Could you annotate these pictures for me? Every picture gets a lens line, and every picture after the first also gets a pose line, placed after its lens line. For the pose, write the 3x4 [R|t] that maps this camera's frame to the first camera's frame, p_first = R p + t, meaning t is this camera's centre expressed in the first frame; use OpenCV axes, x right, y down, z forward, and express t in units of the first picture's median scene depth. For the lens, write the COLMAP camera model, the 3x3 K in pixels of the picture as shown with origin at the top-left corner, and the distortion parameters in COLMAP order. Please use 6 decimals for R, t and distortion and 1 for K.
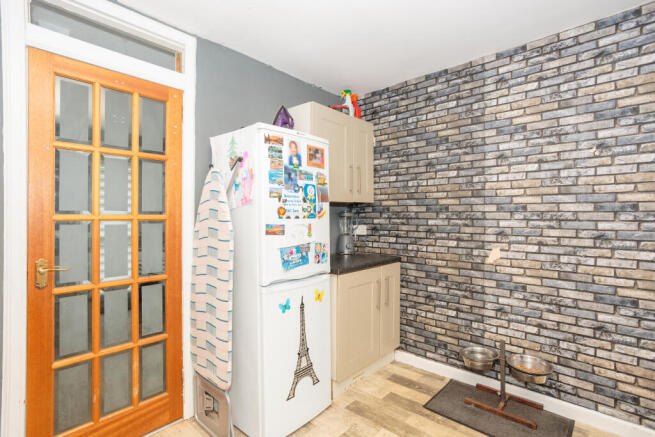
lens RADIAL K [[320.7, 0, 326.1], [0, 320.7, 212.0], [0, 0, 1]] dist [-0.050376, 0.027780]
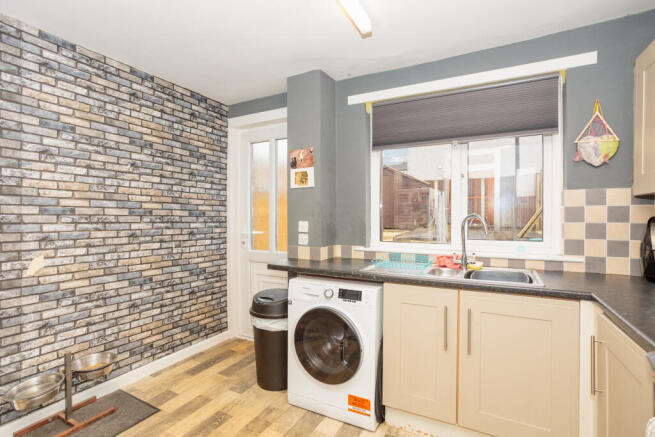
lens RADIAL K [[320.7, 0, 326.1], [0, 320.7, 212.0], [0, 0, 1]] dist [-0.050376, 0.027780]
pose [[-0.248407, 0.017321, 0.968501, -0.850857], [-0.011698, 0.999714, -0.020879, 0.002638], [-0.968585, -0.016516, -0.248133, 0.797251]]
